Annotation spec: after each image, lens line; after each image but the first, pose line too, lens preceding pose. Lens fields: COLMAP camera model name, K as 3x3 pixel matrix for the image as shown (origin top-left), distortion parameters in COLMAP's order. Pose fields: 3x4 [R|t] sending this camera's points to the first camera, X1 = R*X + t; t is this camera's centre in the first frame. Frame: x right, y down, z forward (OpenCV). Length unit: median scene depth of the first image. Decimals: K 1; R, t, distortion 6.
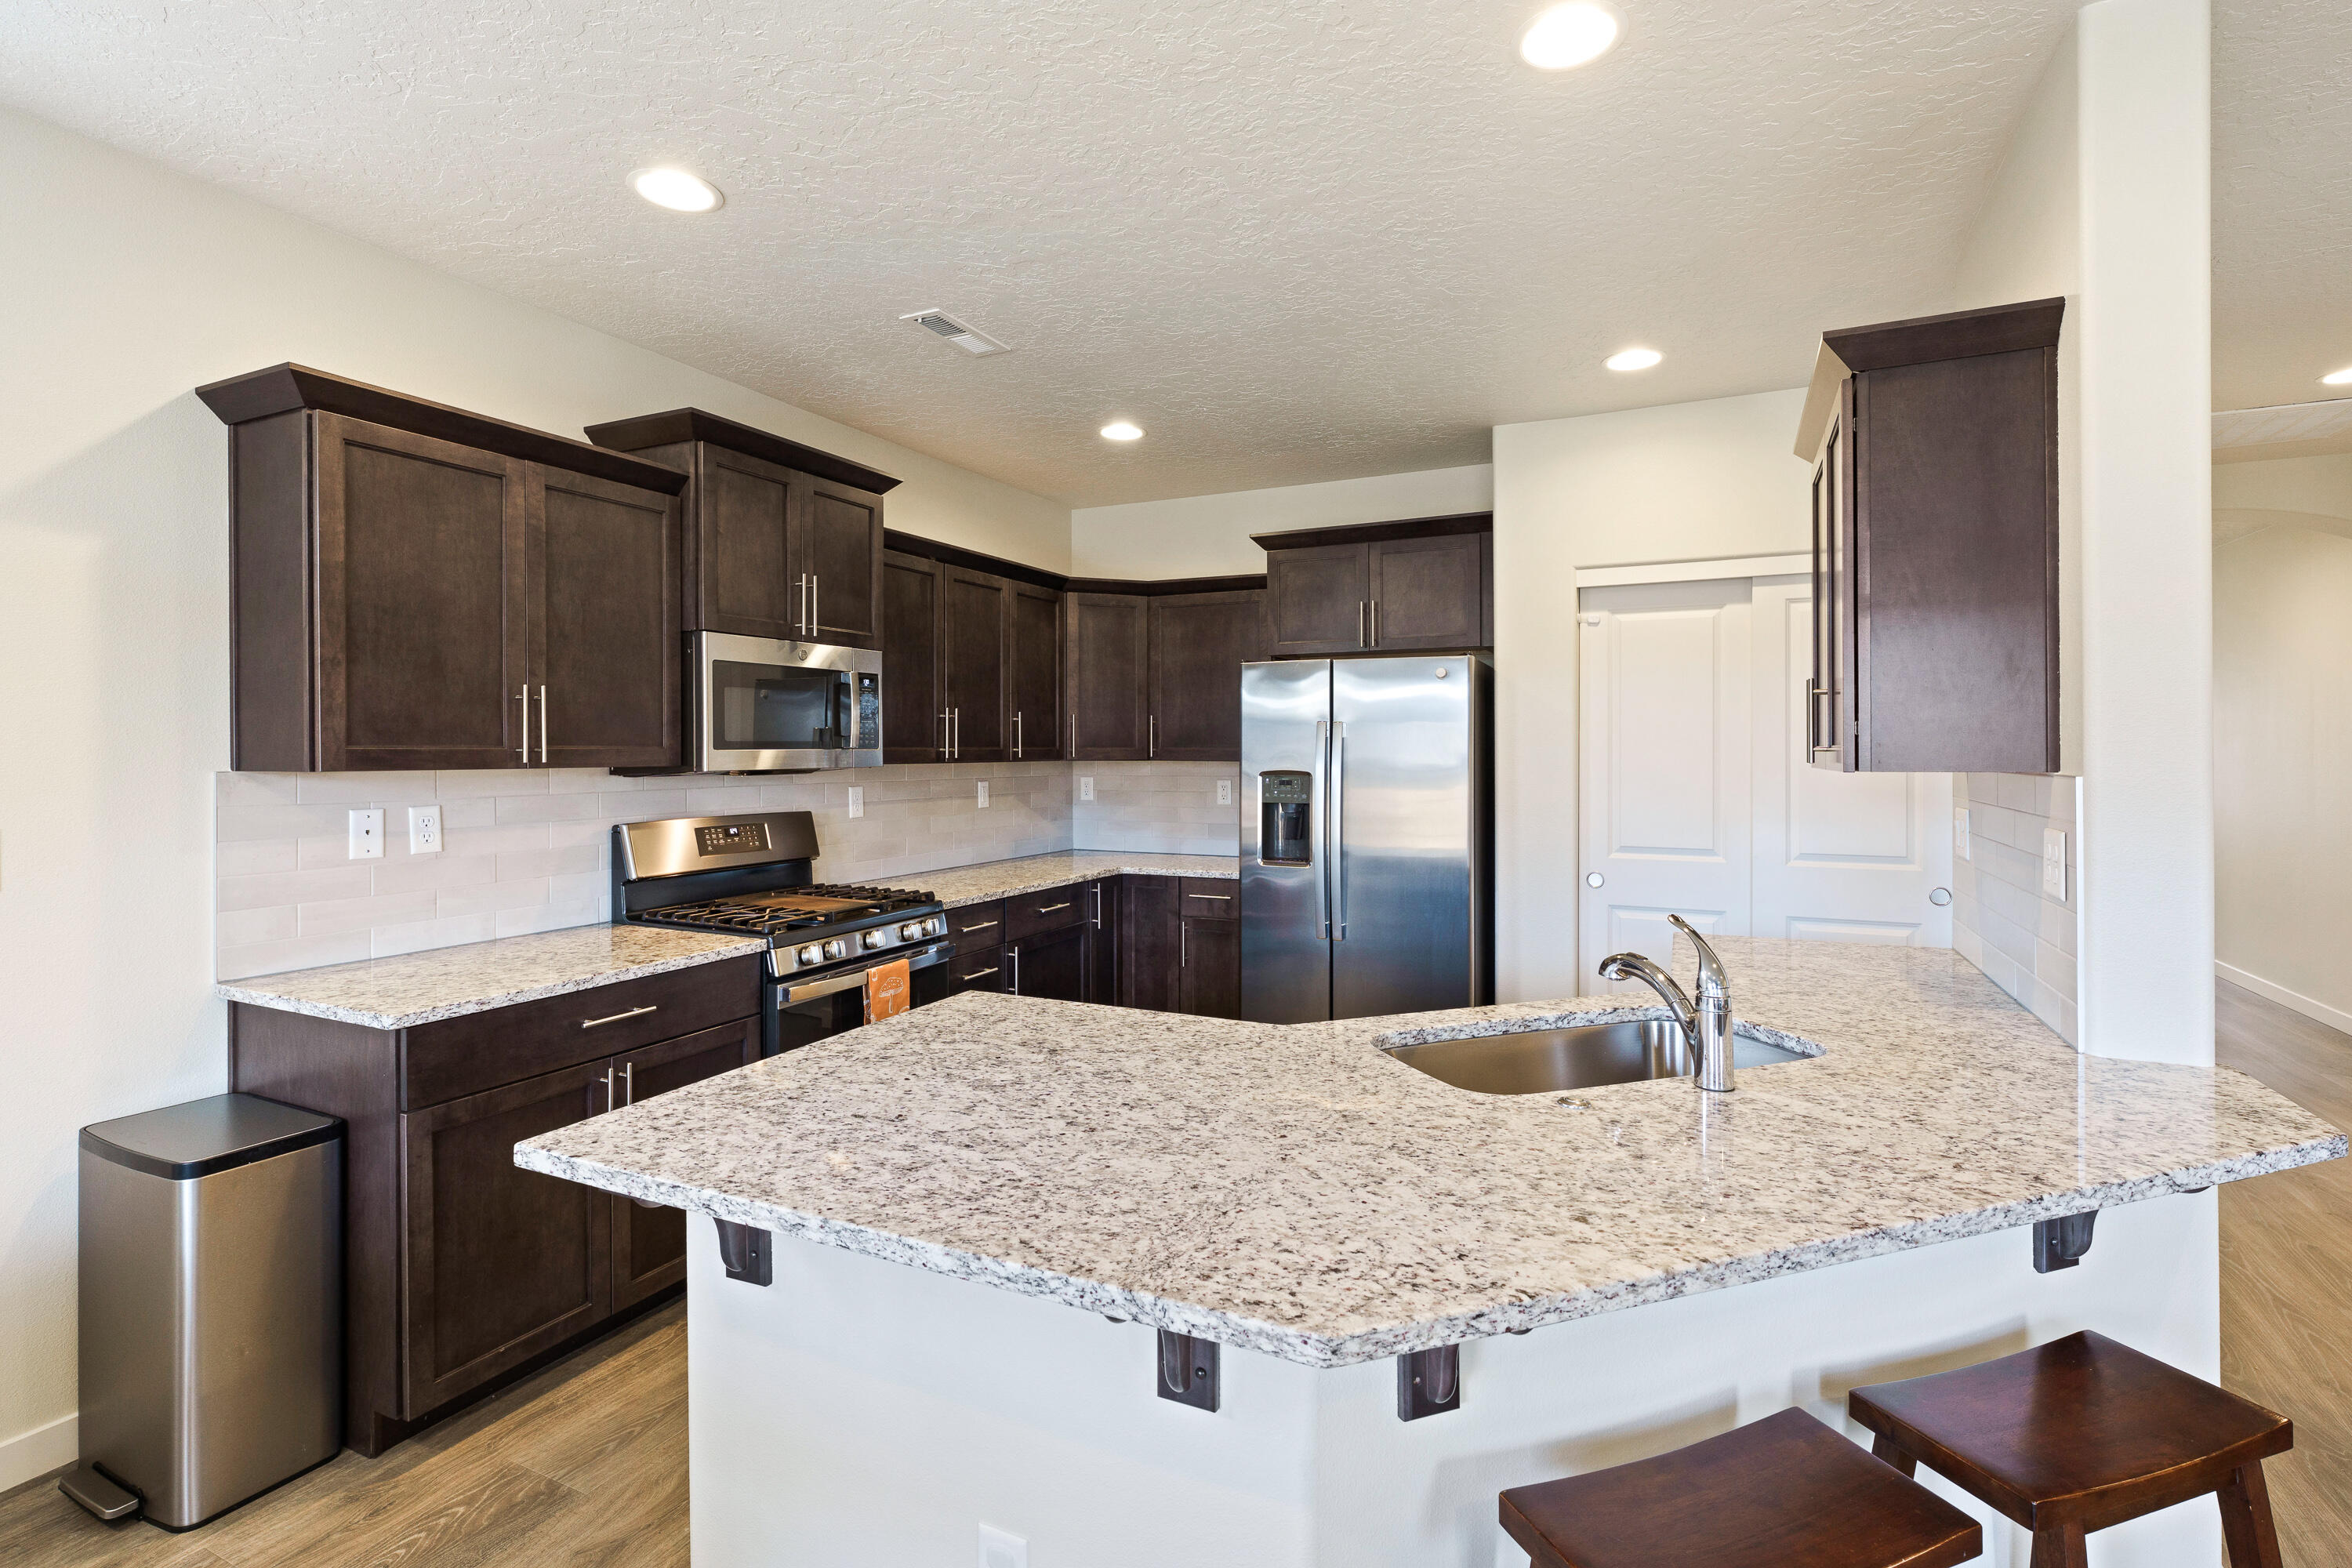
lens RADIAL K [[1109.8, 0, 1182.6], [0, 1109.8, 754.7], [0, 0, 1]] dist [0.004871, -0.002045]
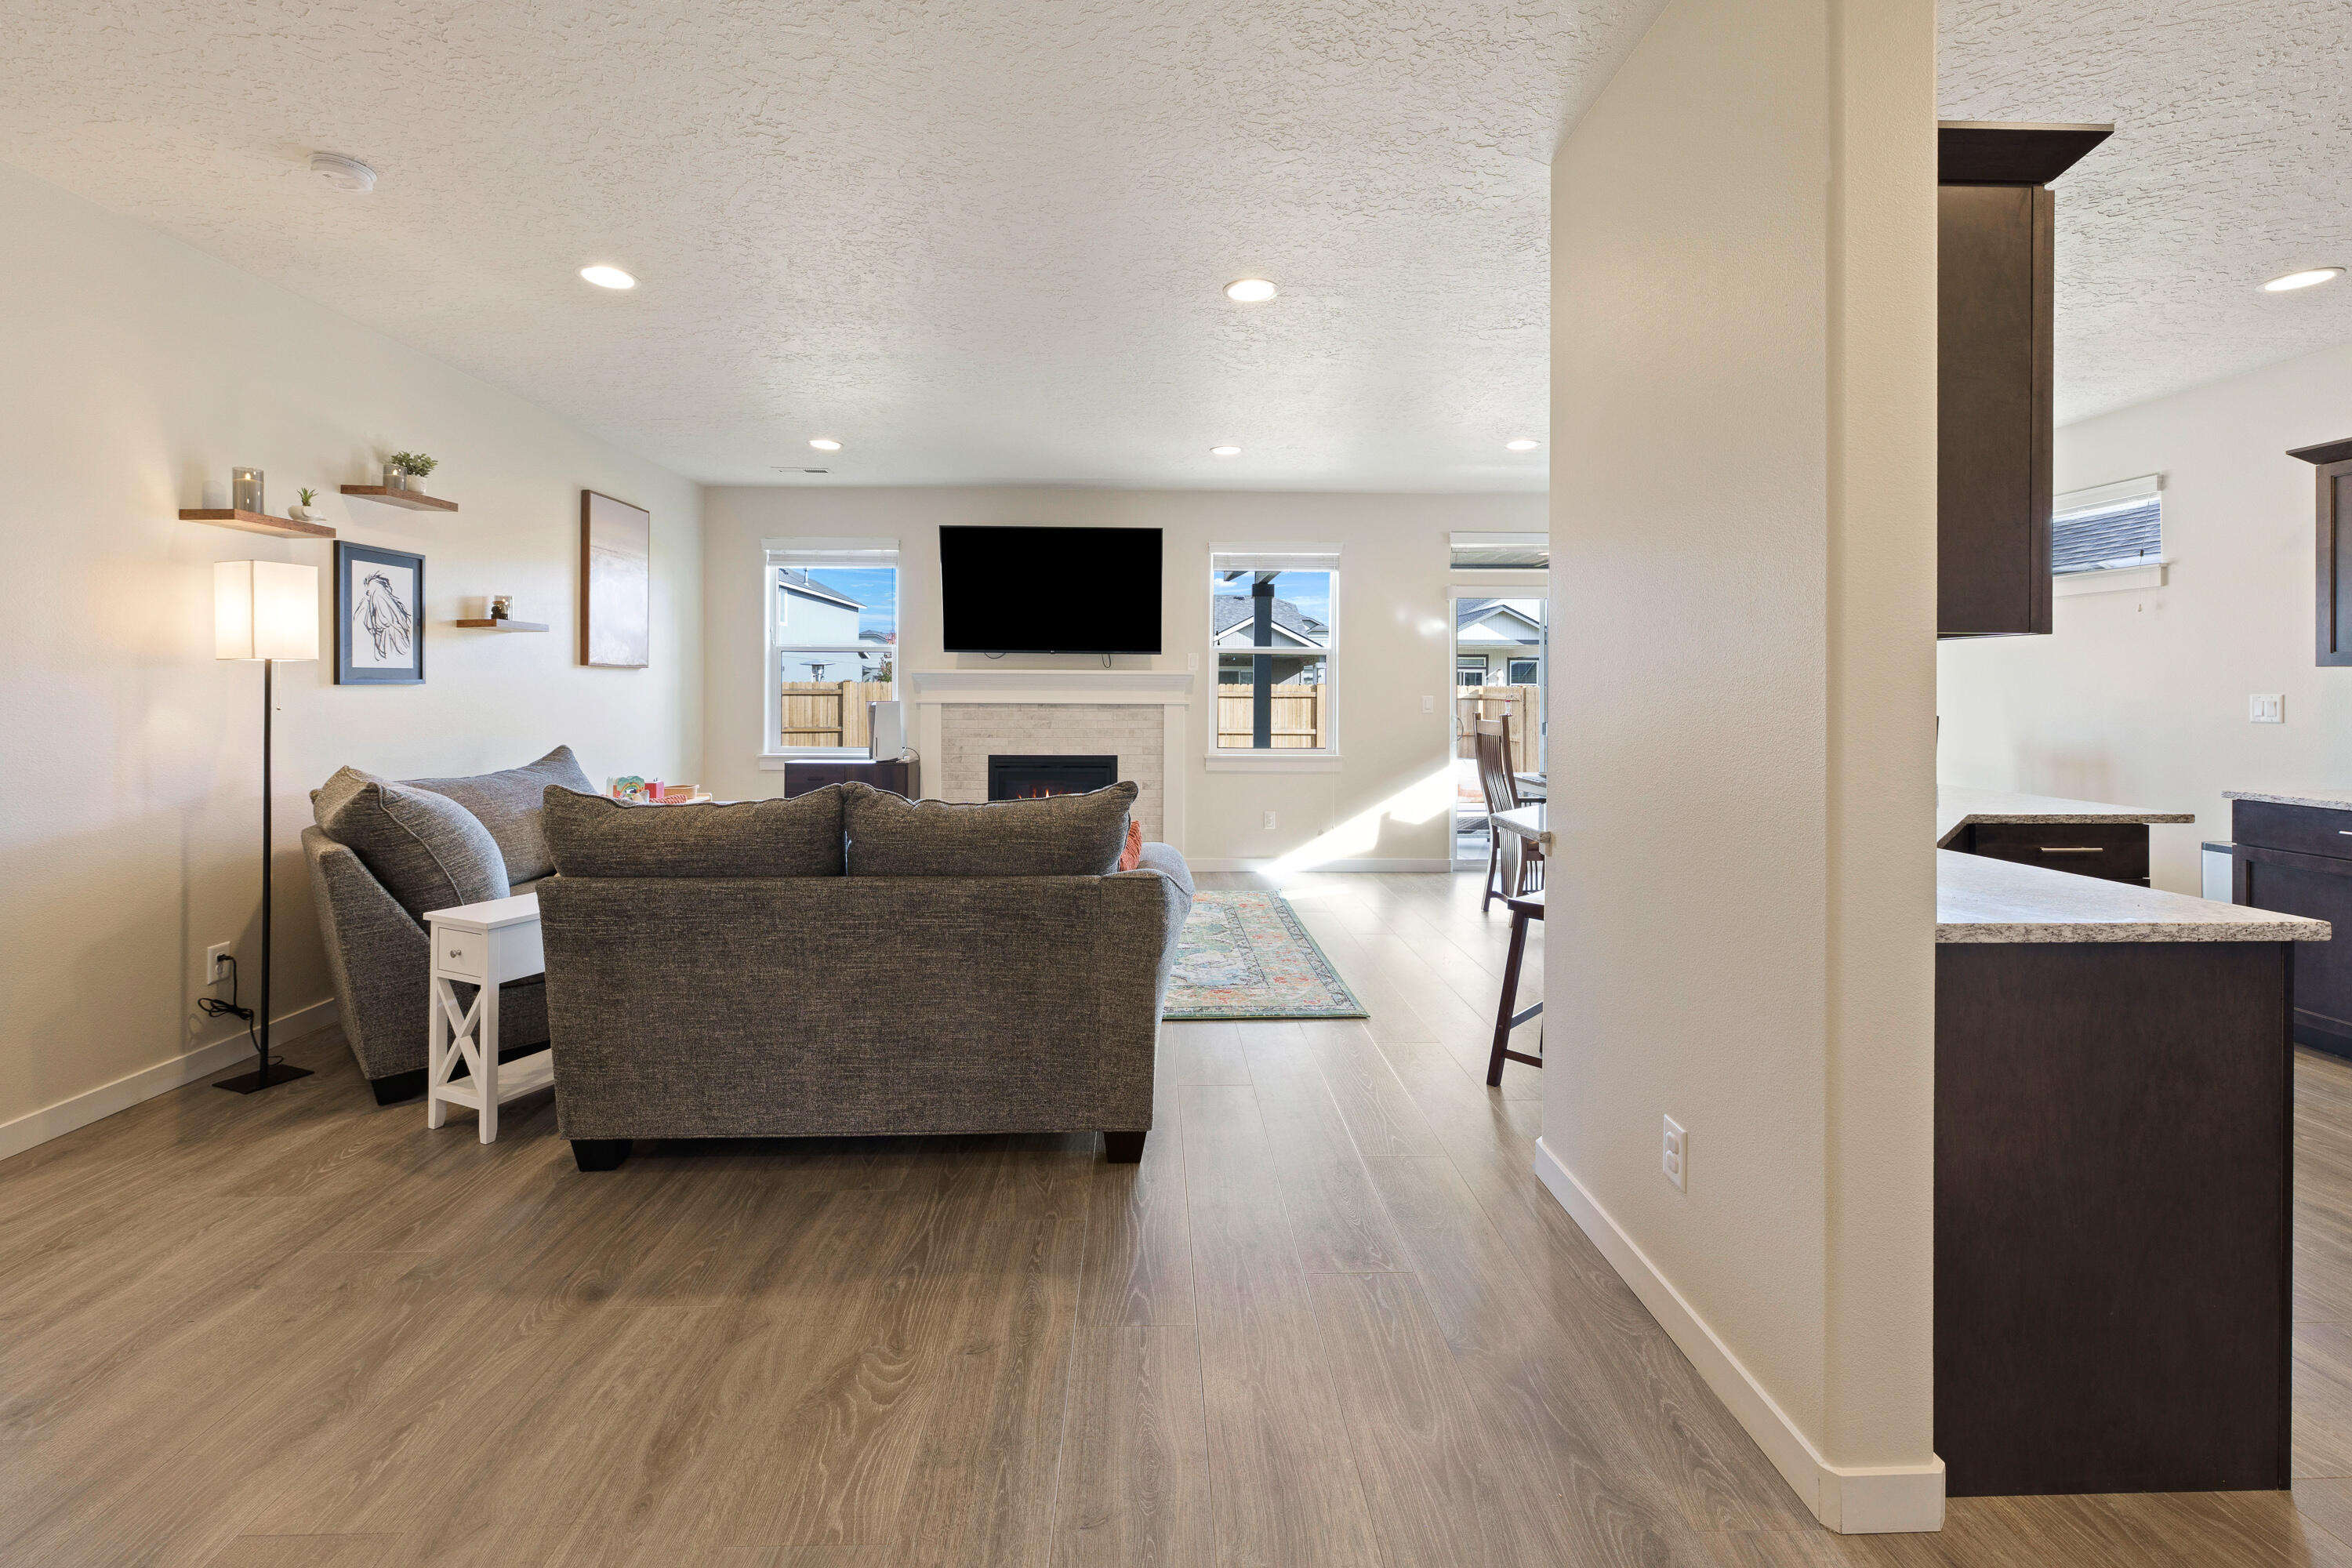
lens RADIAL K [[978.5, 0, 1199.6], [0, 978.5, 690.7], [0, 0, 1]] dist [0.008247, 0.000233]
pose [[-0.877155, -0.003076, -0.480197, 0.958654], [-0.005807, 0.999974, 0.004203, 0.035981], [0.480172, 0.006475, -0.877151, 0.934267]]
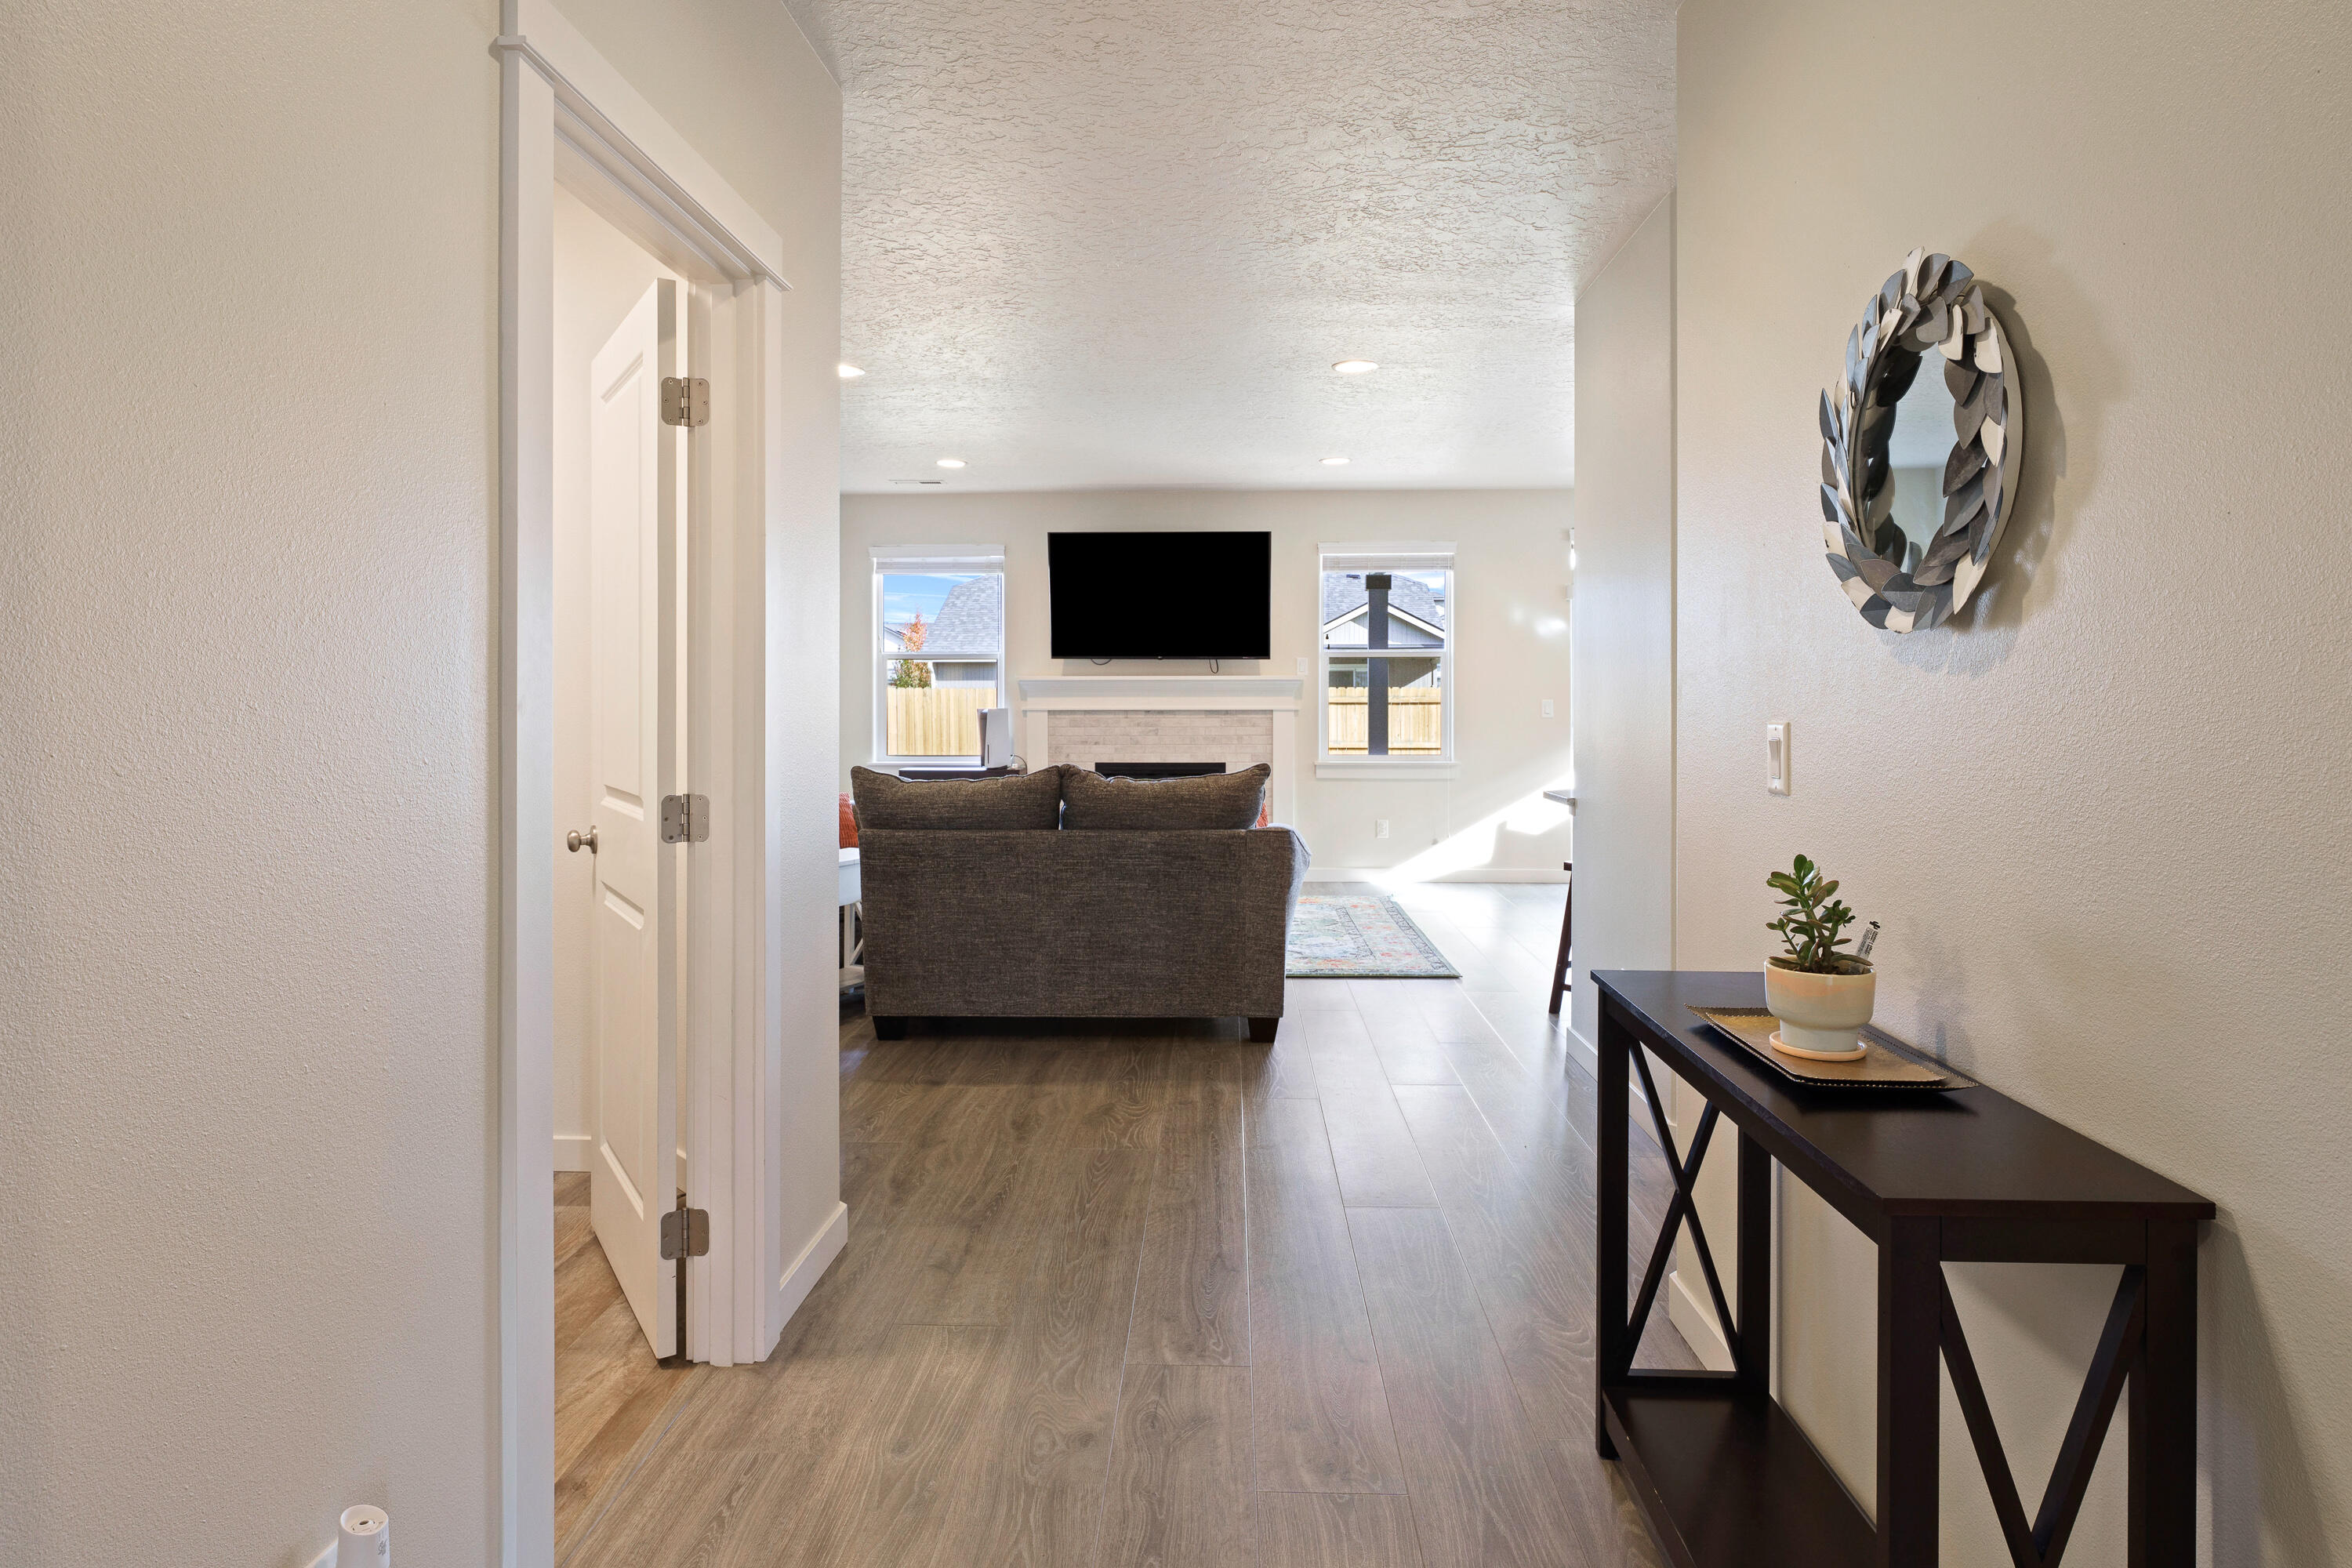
lens RADIAL K [[1433.3, 0, 1210.9], [0, 1433.3, 723.6], [0, 0, 1]] dist [-0.003136, -0.000022]
pose [[-0.904628, 0.011201, -0.426056, 1.336391], [0.001291, 0.999722, 0.023541, 0.032311], [0.426201, 0.020745, -0.904391, 1.583872]]
